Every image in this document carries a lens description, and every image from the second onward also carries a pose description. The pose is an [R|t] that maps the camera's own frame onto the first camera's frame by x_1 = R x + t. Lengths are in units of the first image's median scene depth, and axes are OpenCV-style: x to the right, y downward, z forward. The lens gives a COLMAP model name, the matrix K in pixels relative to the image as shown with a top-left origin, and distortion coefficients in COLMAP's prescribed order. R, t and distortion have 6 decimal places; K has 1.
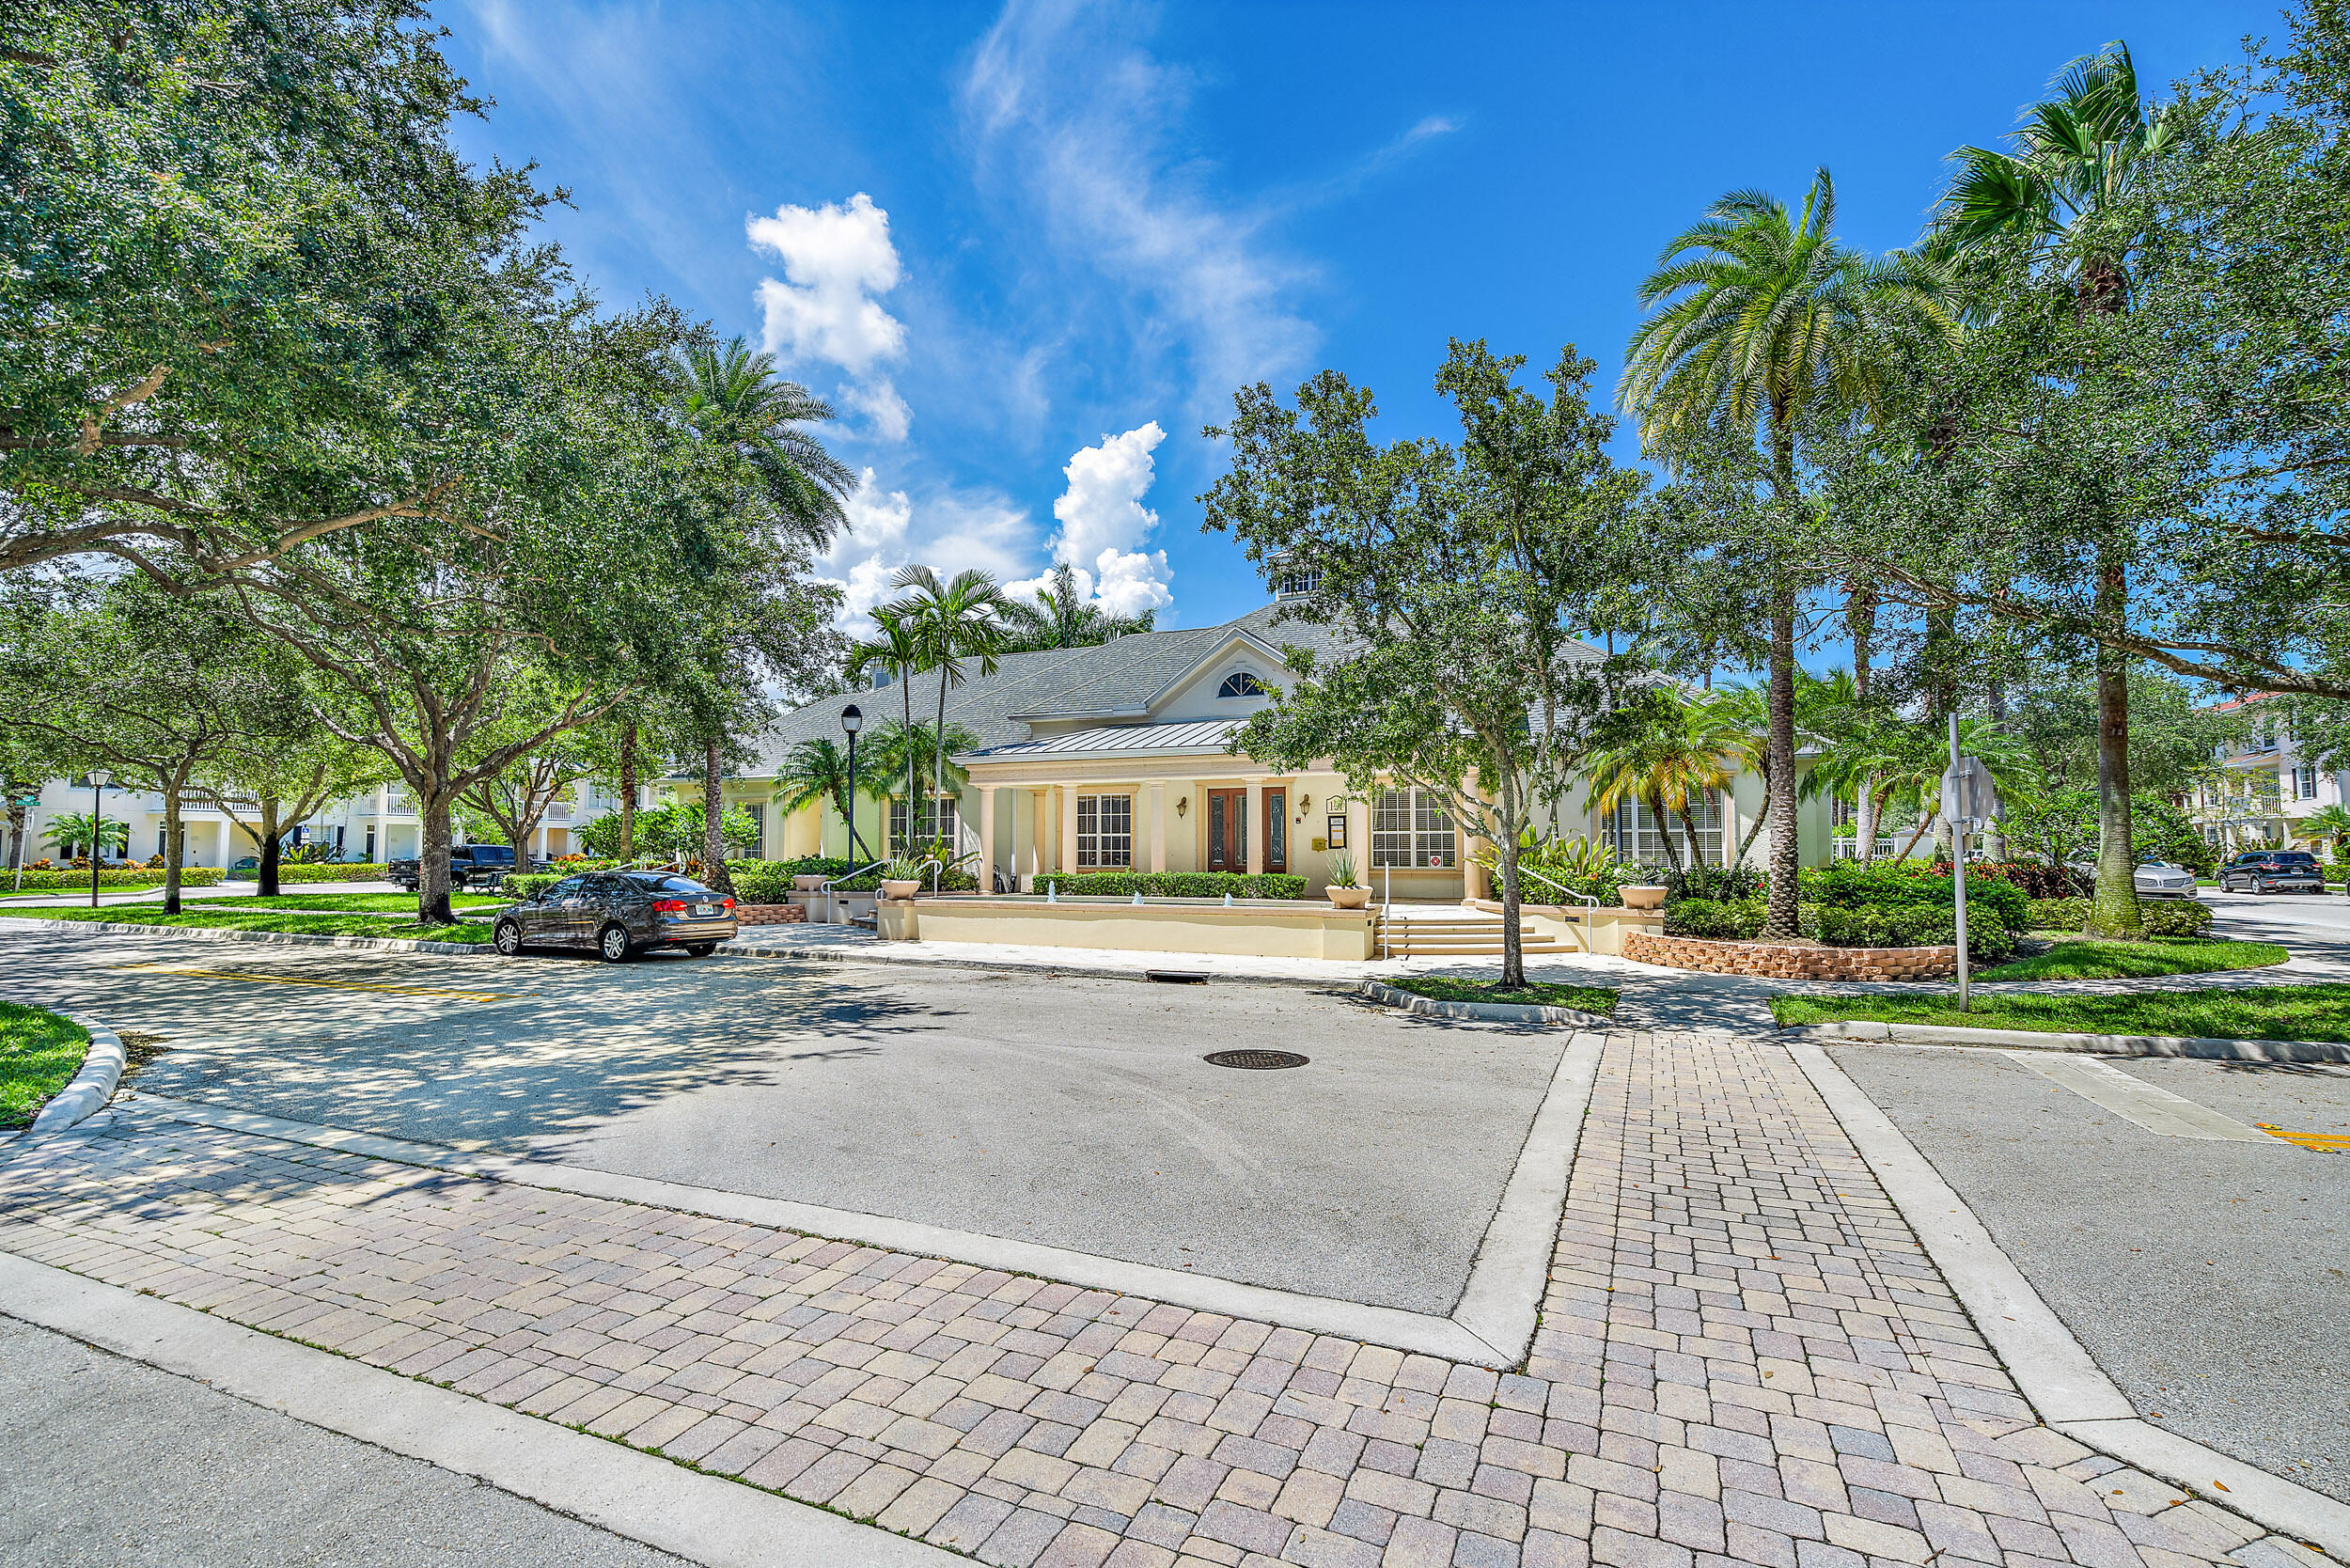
lens RADIAL K [[1075.1, 0, 1175.1], [0, 1075.1, 793.8], [0, 0, 1]] dist [-0.004472, -0.000211]
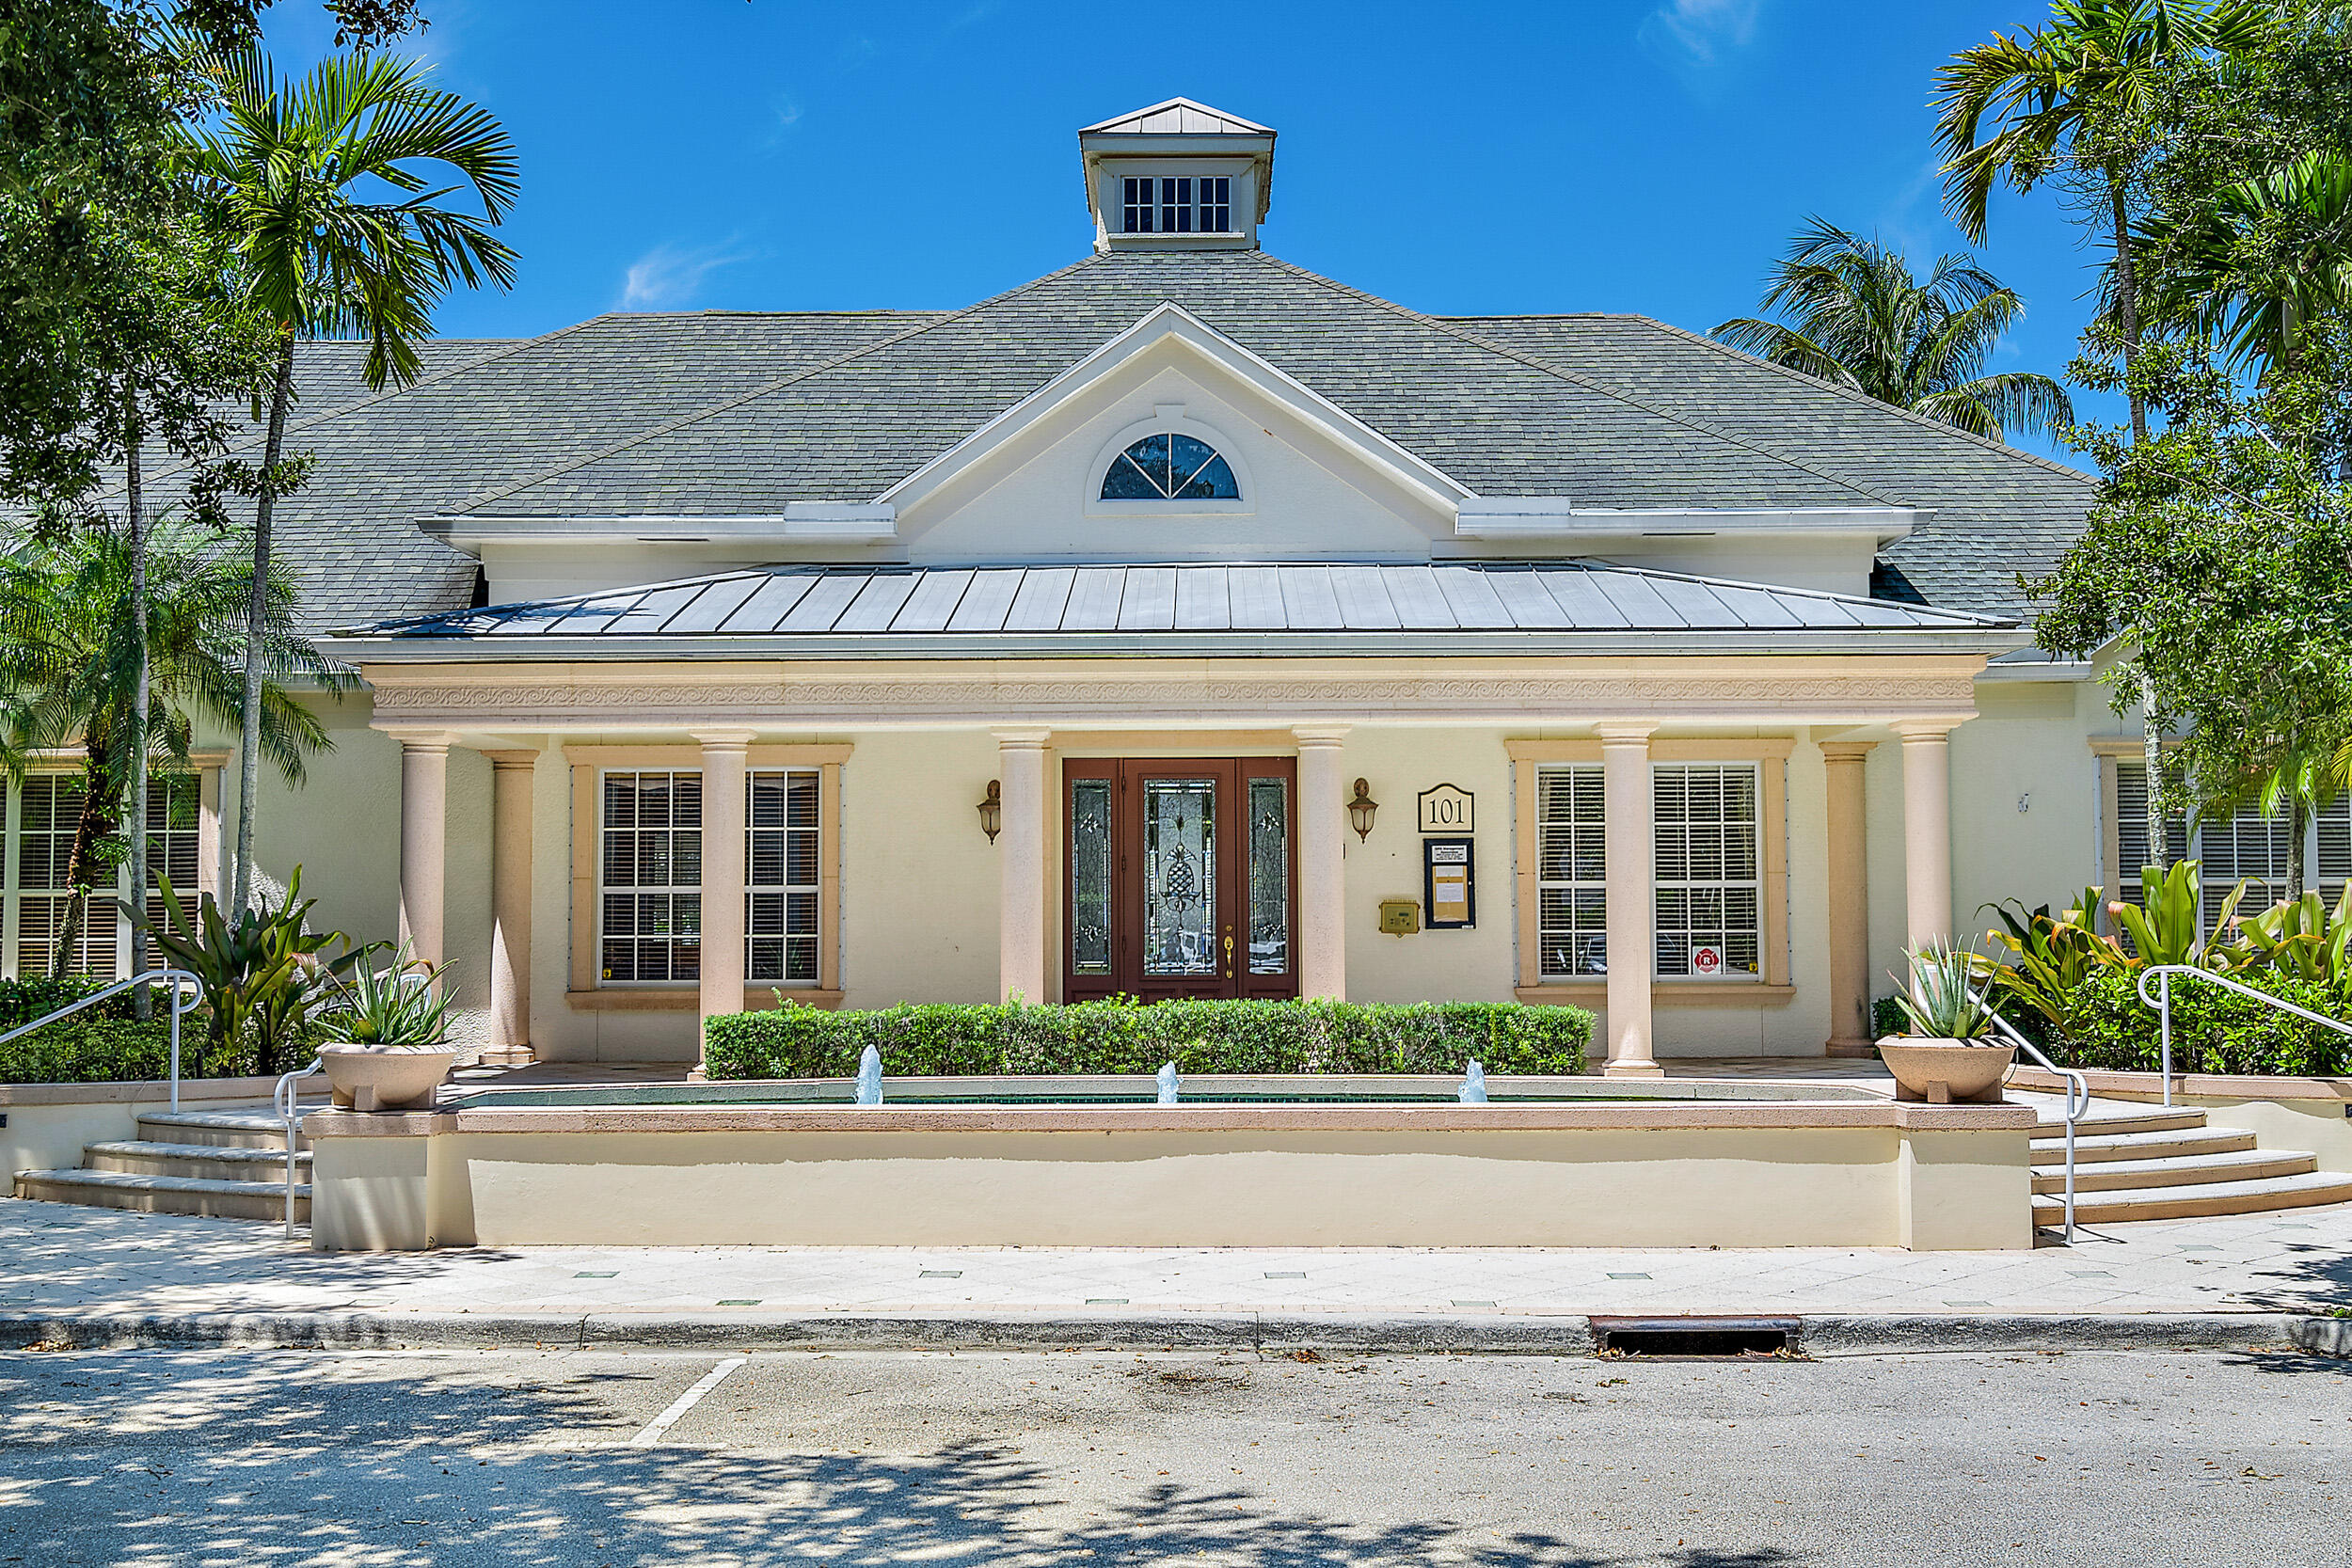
lens RADIAL K [[2560.4, 0, 1175.4], [0, 2560.4, 780.2], [0, 0, 1]] dist [0.033974, 0.000000]
pose [[0.921049, 0.019732, 0.388945, -0.275285], [-0.016814, 0.999799, -0.010907, 0.011624], [-0.389083, 0.003506, 0.921196, 0.231624]]
